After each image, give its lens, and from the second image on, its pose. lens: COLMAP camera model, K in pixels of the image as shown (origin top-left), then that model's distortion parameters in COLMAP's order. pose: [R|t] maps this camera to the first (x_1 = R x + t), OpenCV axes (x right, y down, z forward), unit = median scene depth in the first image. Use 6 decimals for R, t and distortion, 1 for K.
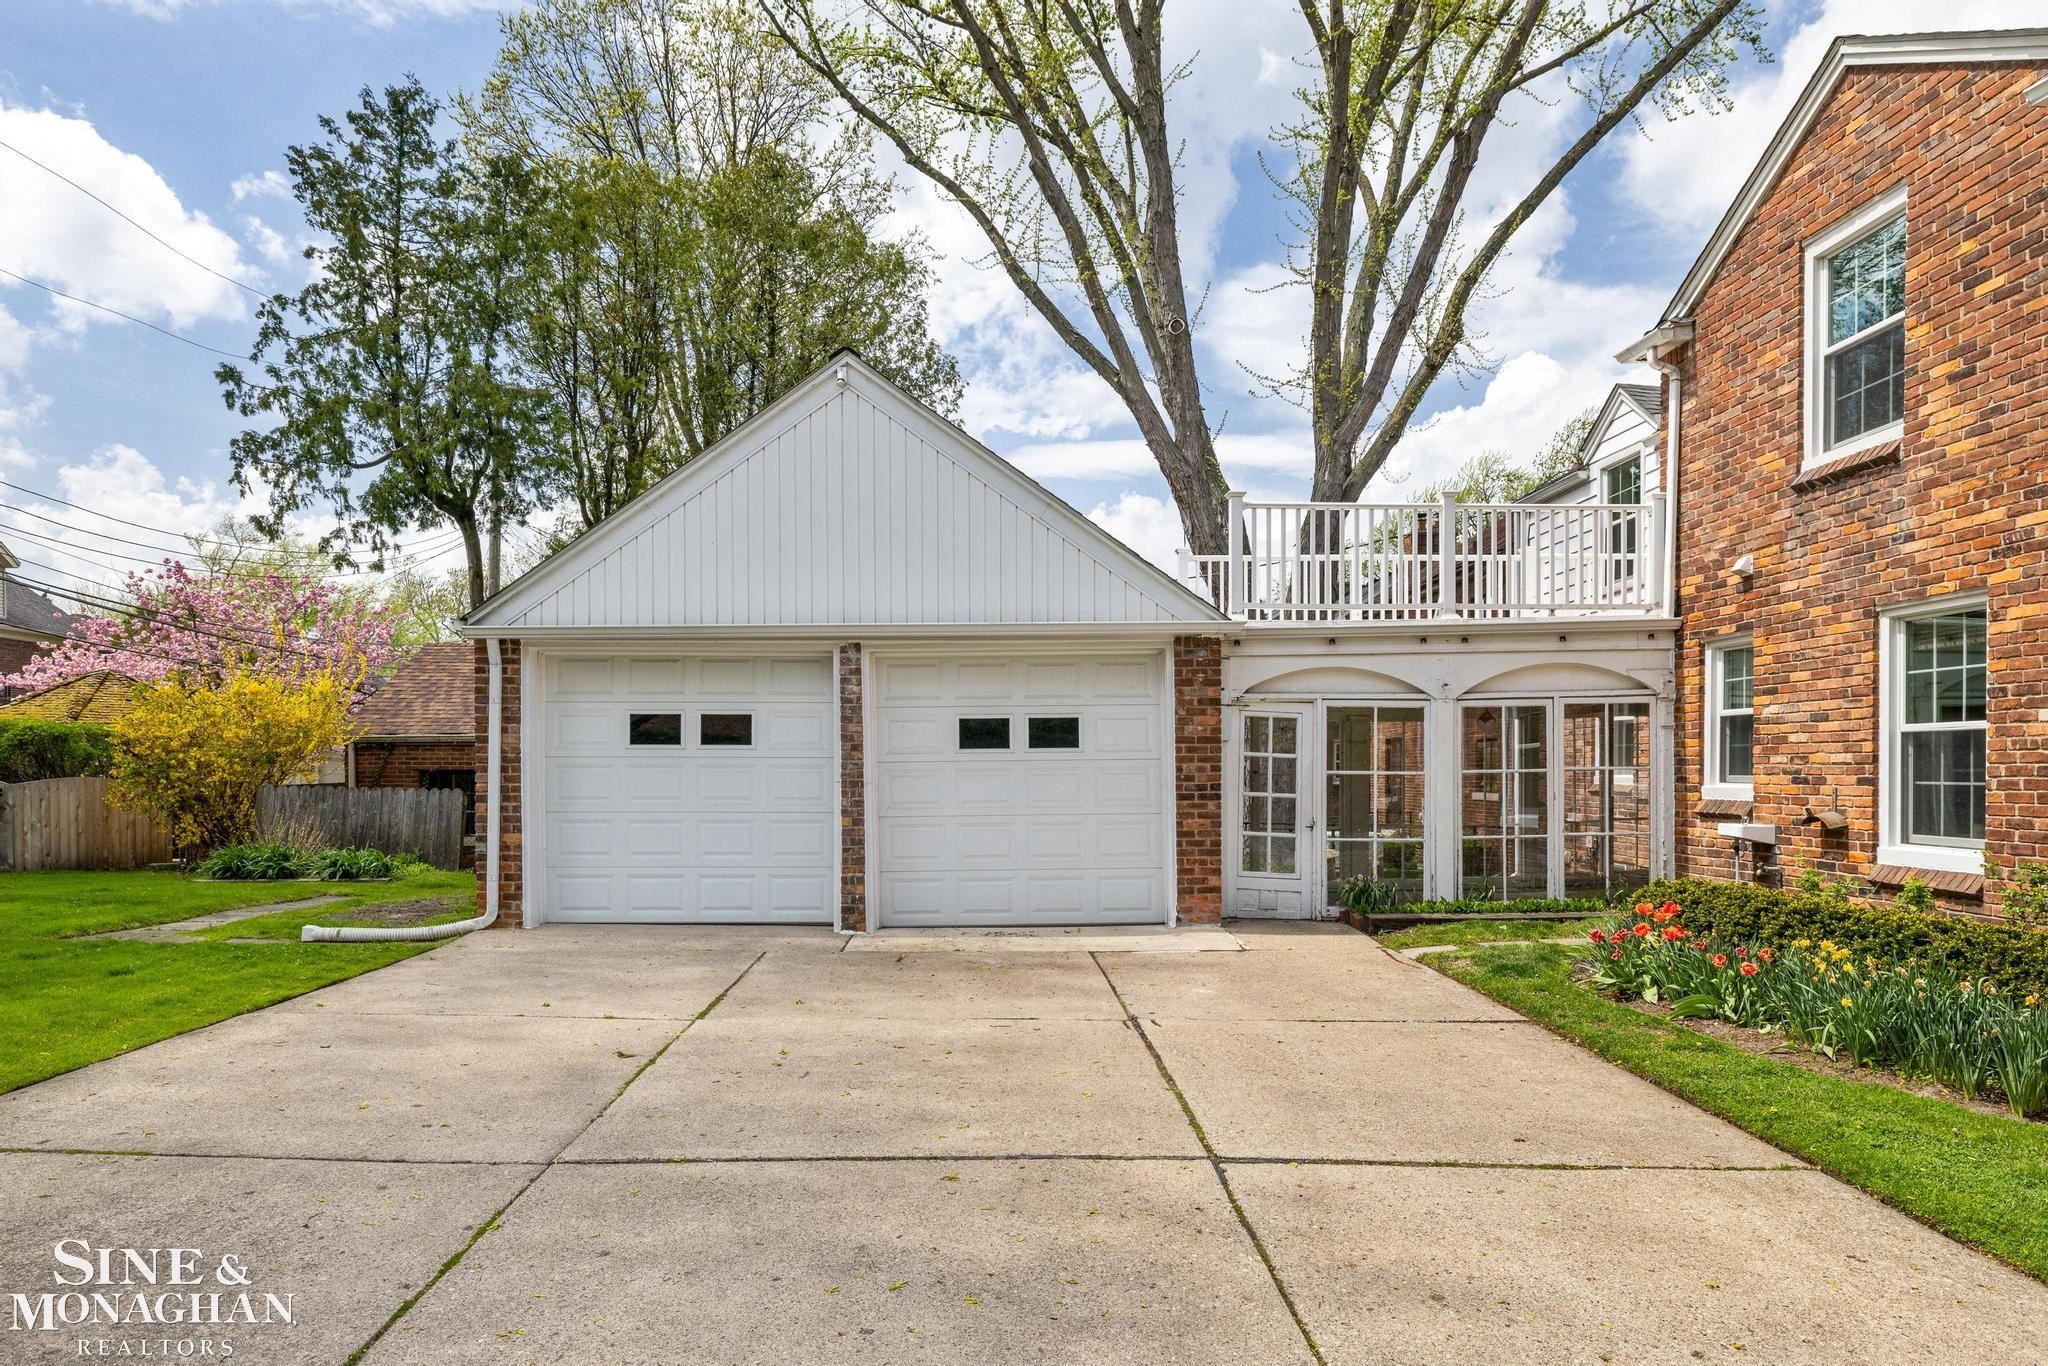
lens RADIAL K [[1240.8, 0, 1022.8], [0, 1240.8, 793.1], [0, 0, 1]] dist [0.005362, -0.002870]
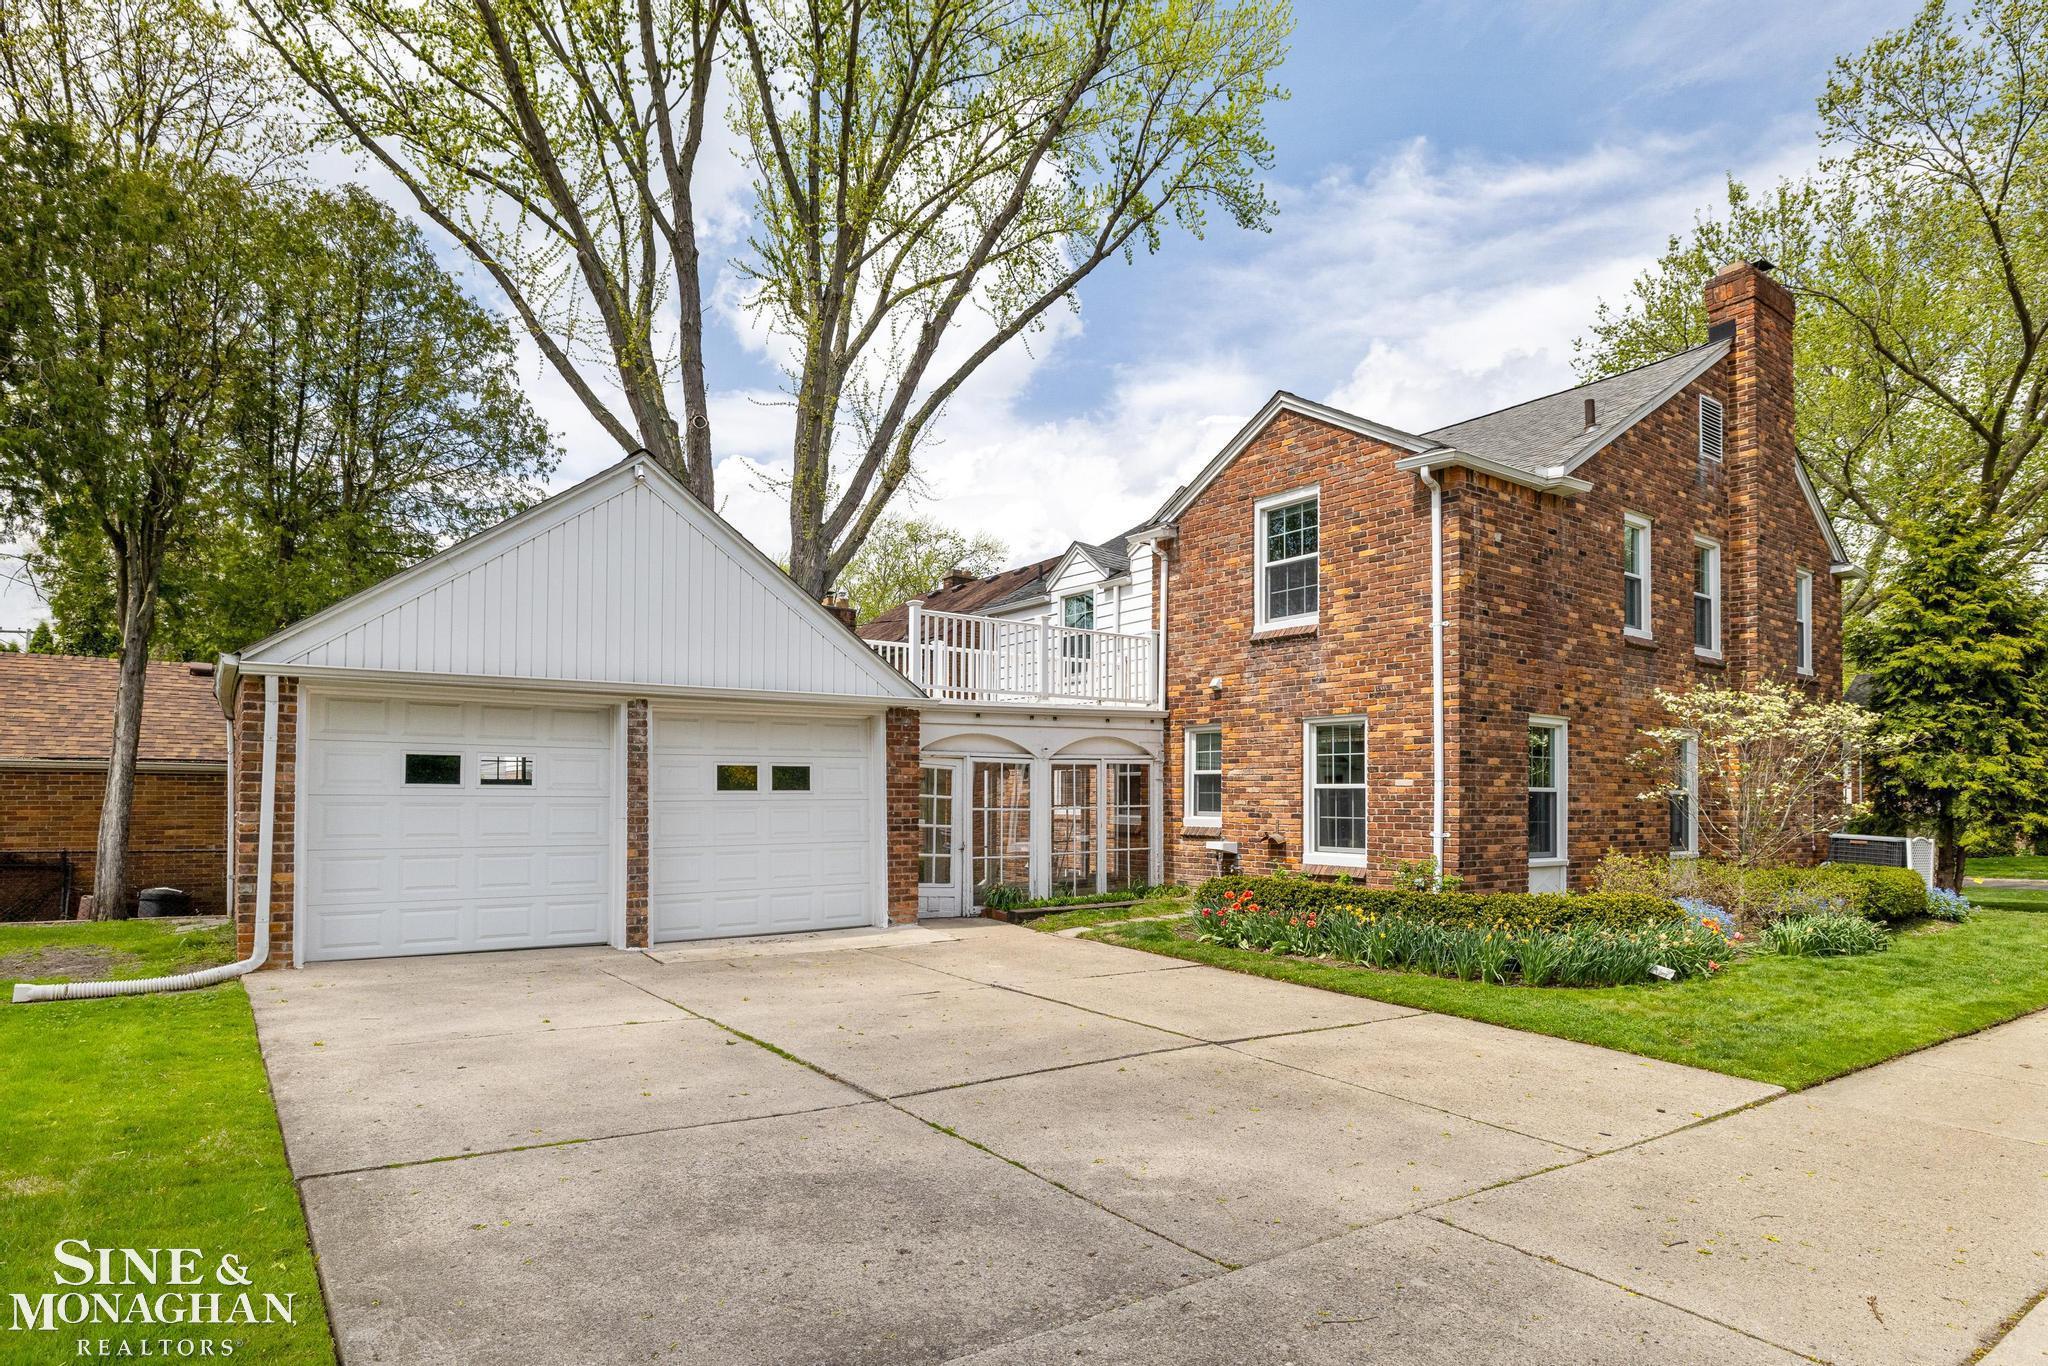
lens RADIAL K [[1123.9, 0, 1021.8], [0, 1123.9, 774.2], [0, 0, 1]] dist [-0.003545, -0.001187]
pose [[0.827025, 0.016235, 0.561931, -0.440755], [0.004452, 0.999362, -0.035425, -0.011933], [-0.562148, 0.031800, 0.826425, -0.071311]]
